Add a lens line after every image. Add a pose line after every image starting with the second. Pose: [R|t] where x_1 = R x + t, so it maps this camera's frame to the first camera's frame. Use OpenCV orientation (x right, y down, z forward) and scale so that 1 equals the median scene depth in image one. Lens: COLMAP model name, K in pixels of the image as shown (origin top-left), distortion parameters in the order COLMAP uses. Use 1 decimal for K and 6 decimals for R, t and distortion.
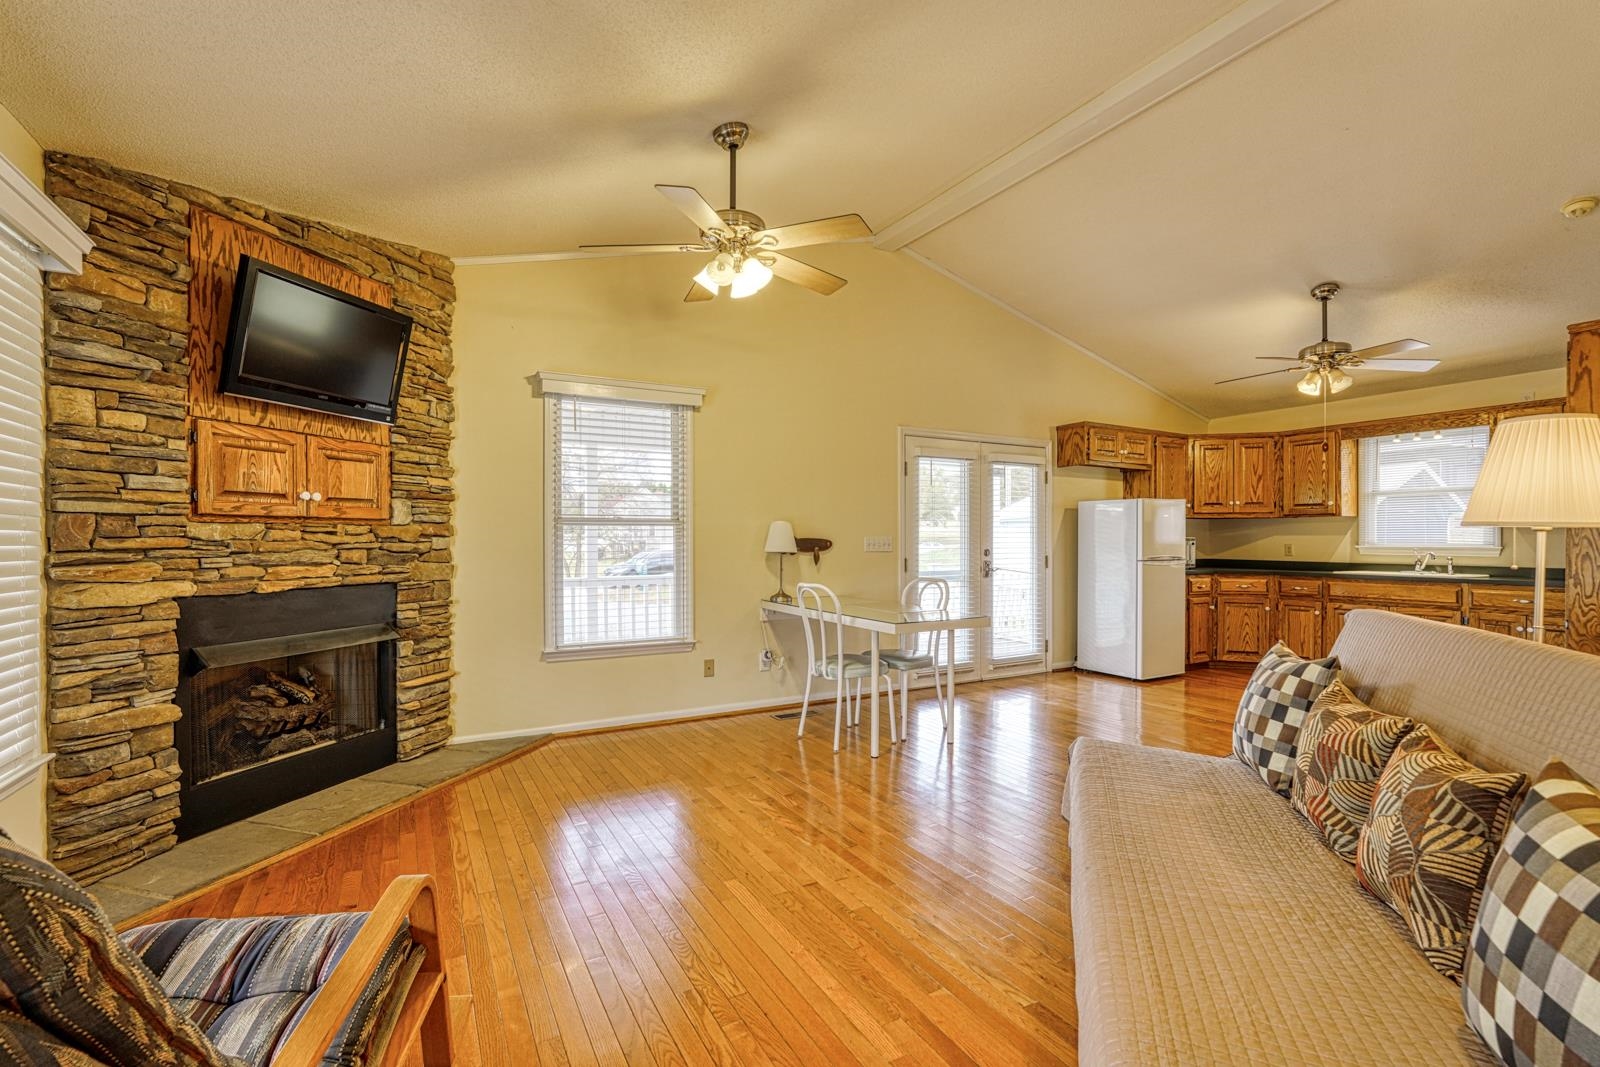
lens RADIAL K [[700.2, 0, 801.3], [0, 700.2, 541.7], [0, 0, 1]] dist [-0.001044, -0.000162]
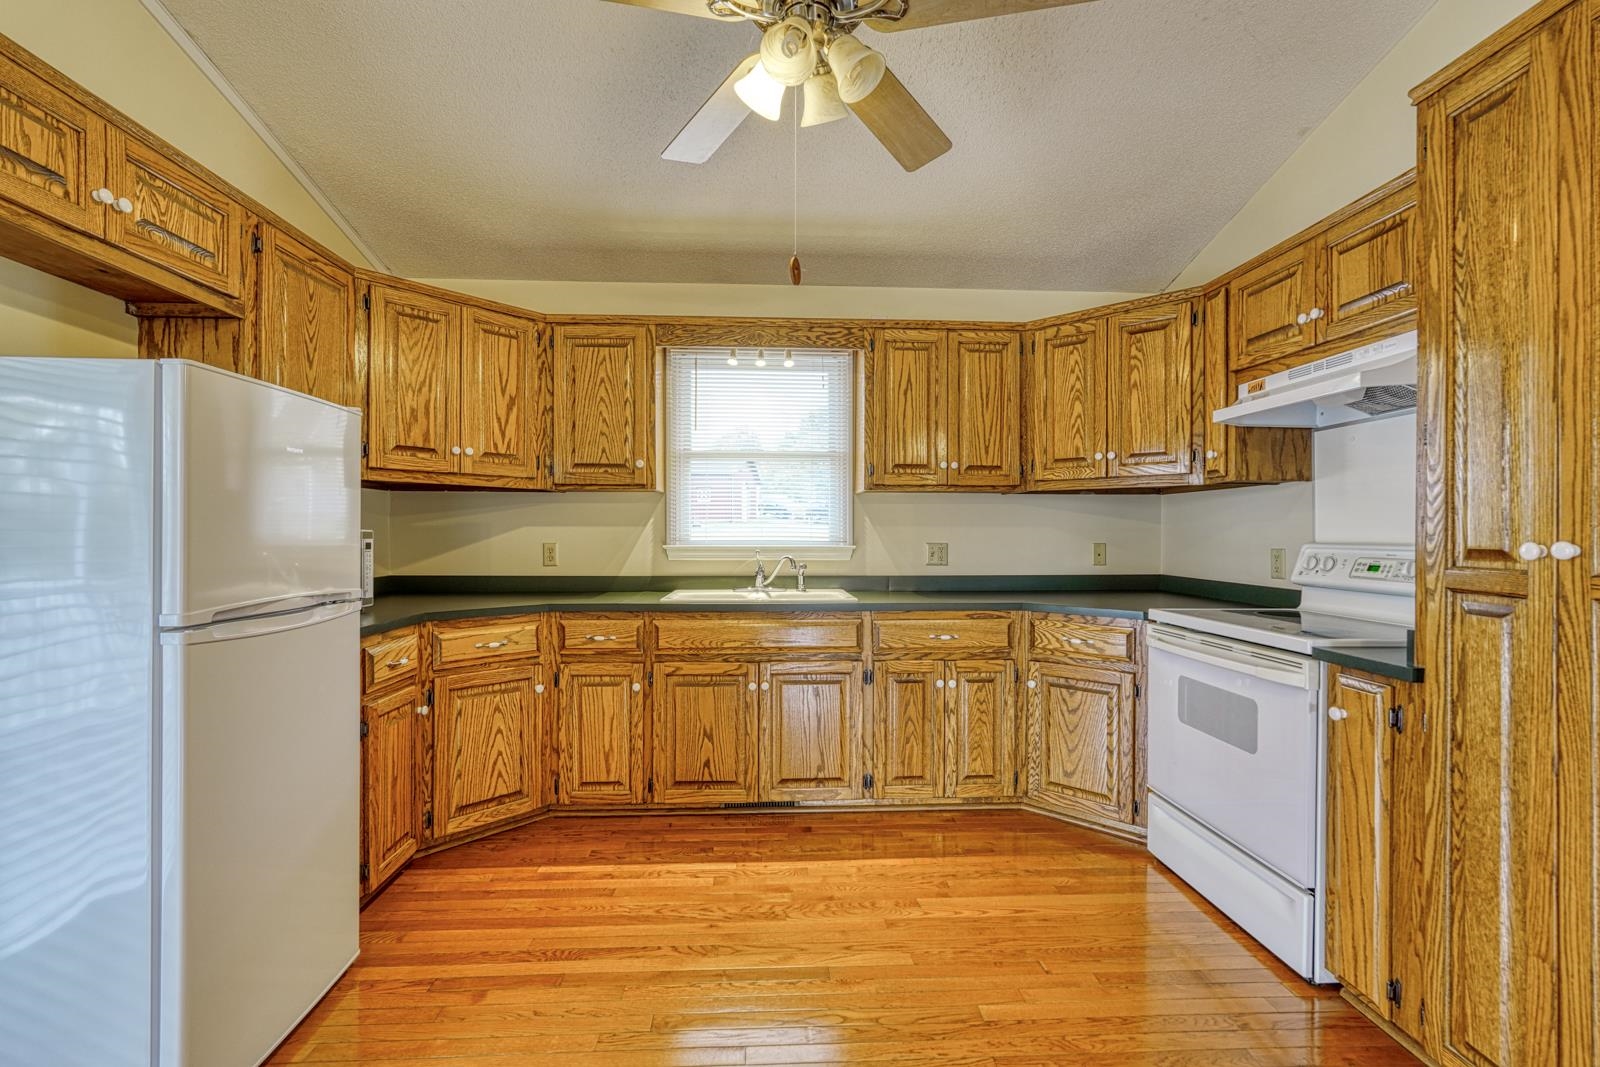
lens RADIAL K [[704.1, 0, 800.0], [0, 704.1, 533.5], [0, 0, 1]] dist [0.000007, 0.000228]
pose [[0.445643, -0.001081, 0.895210, 0.334778], [0.003166, 0.999995, -0.000369, -0.003288], [-0.895205, 0.002998, 0.445644, 0.646356]]
